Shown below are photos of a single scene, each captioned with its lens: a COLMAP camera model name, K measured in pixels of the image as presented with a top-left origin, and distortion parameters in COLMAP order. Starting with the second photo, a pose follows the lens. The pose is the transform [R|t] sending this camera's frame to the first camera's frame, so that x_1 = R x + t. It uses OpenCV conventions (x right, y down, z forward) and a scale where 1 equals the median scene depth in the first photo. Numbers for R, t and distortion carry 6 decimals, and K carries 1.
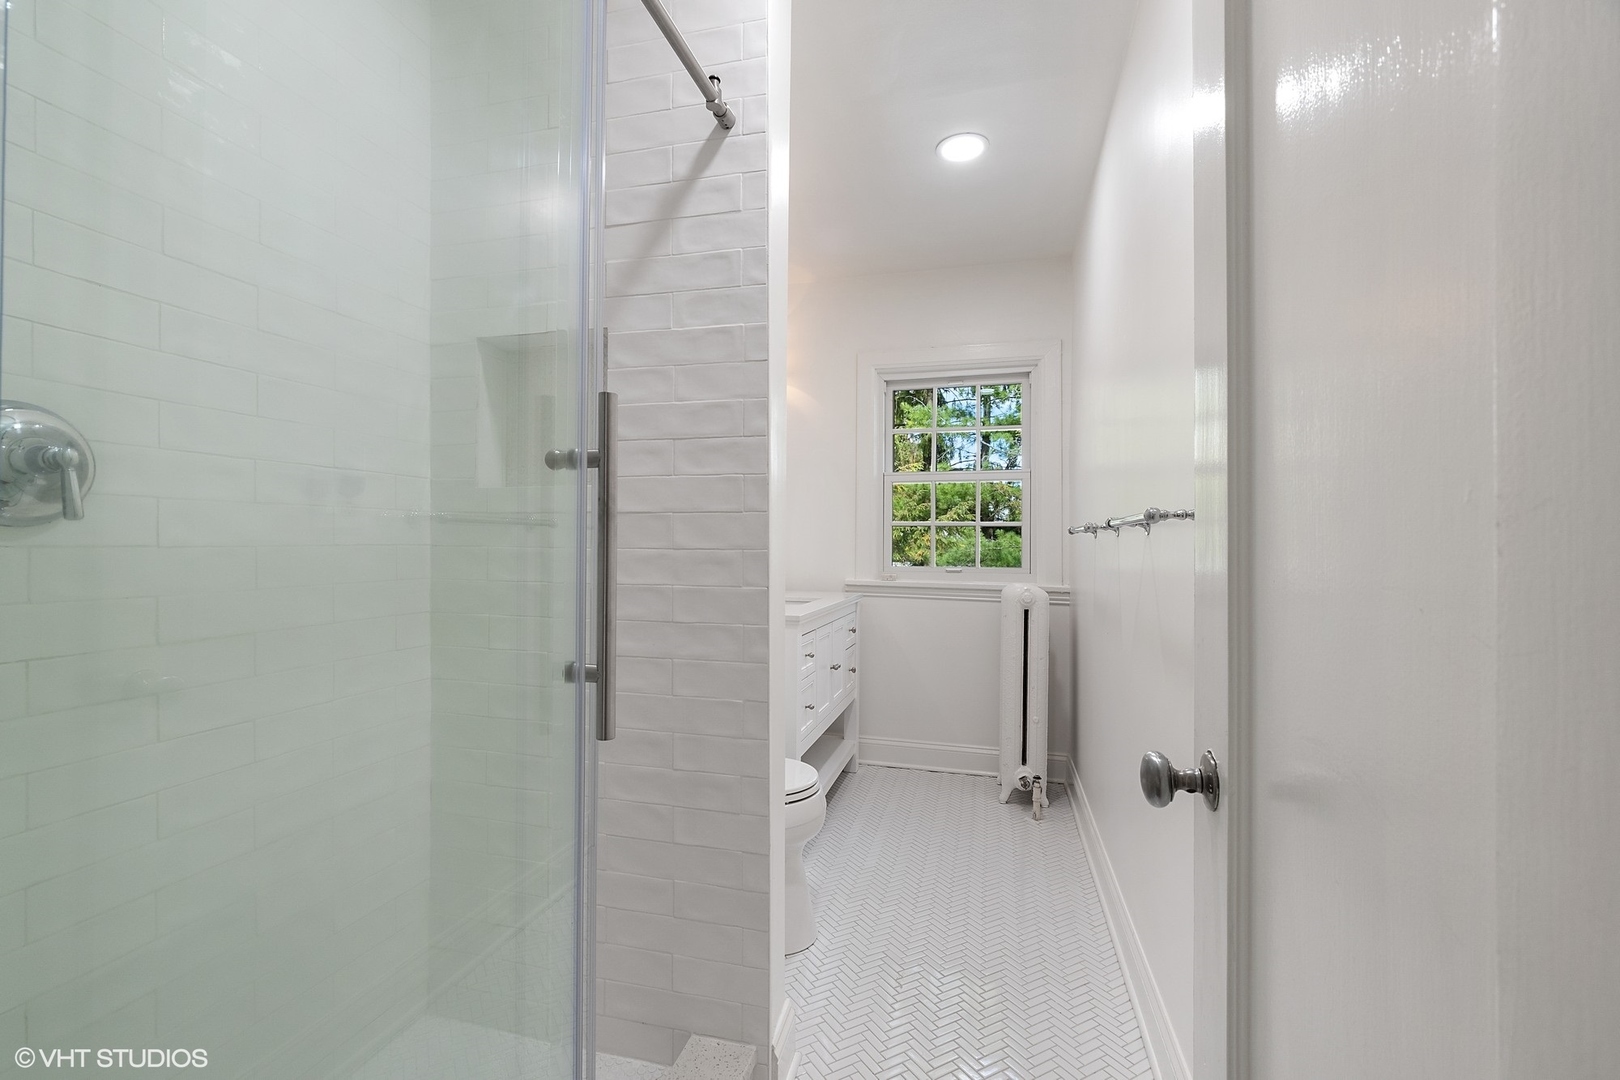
lens RADIAL K [[724.2, 0, 802.1], [0, 724.2, 534.4], [0, 0, 1]] dist [-0.001868, -0.001015]
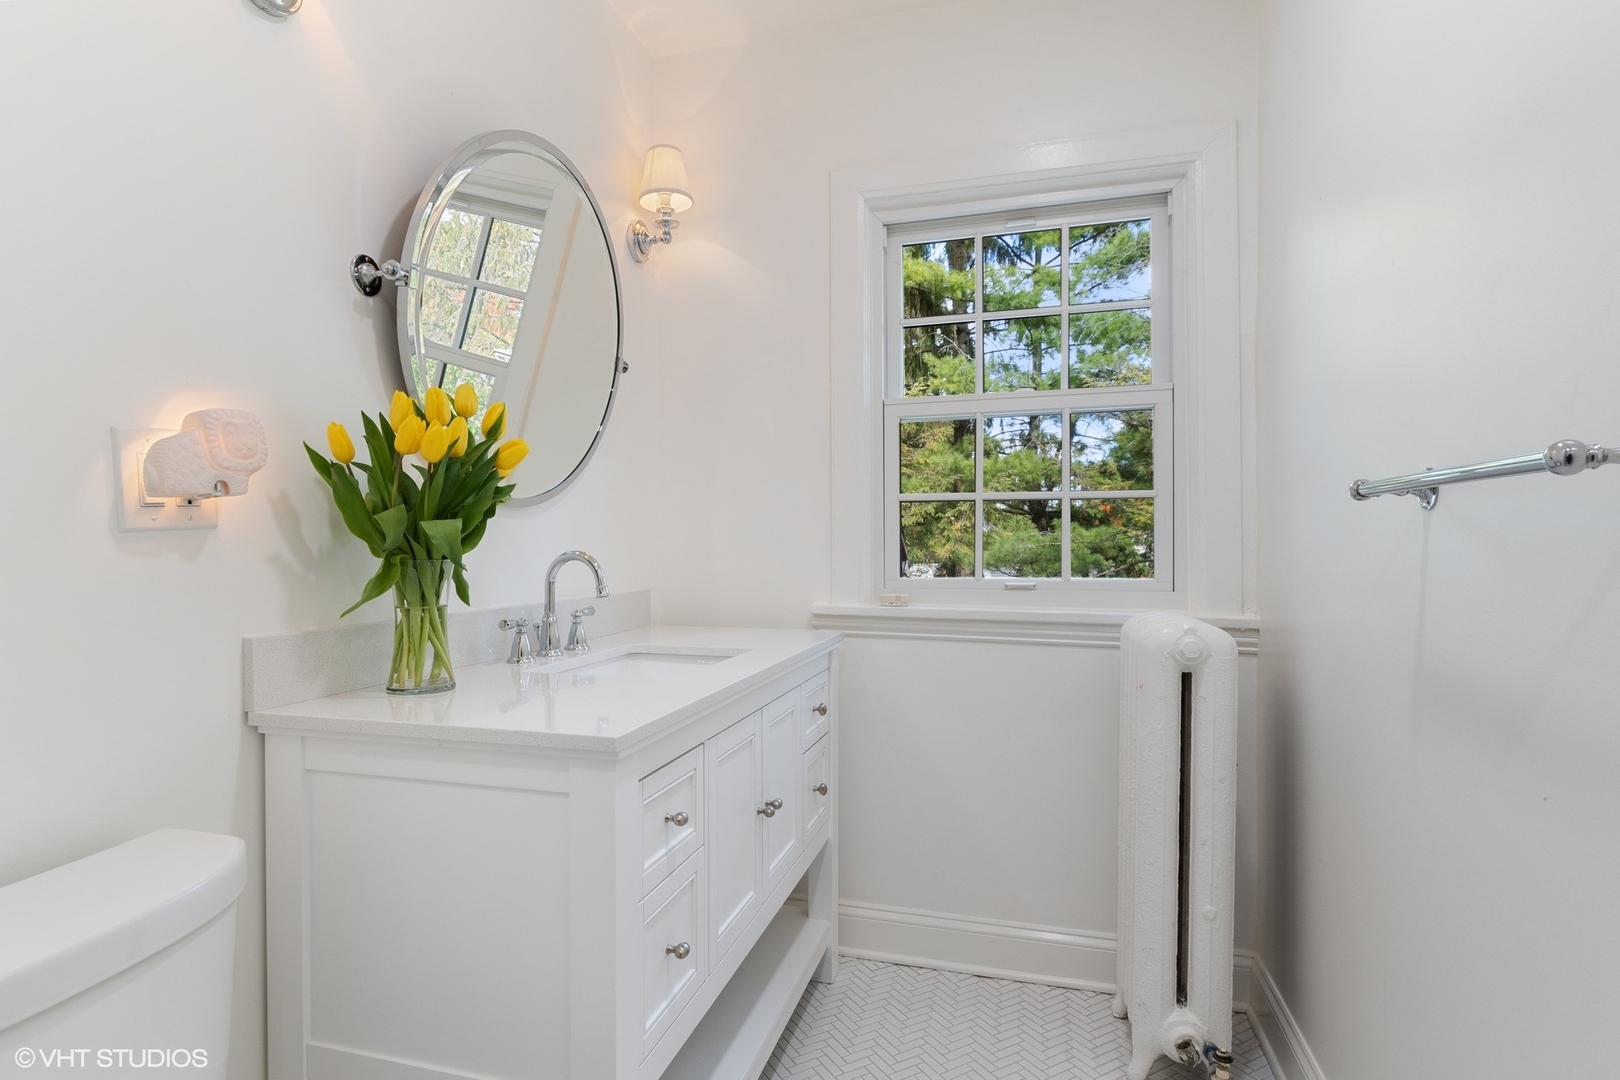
lens RADIAL K [[842.5, 0, 811.8], [0, 842.5, 548.8], [0, 0, 1]] dist [-0.001395, 0.001150]
pose [[0.999955, -0.009452, 0.000088, 0.062114], [0.009448, 0.999721, 0.021626, 0.009303], [-0.000292, -0.021625, 0.999766, 0.407718]]
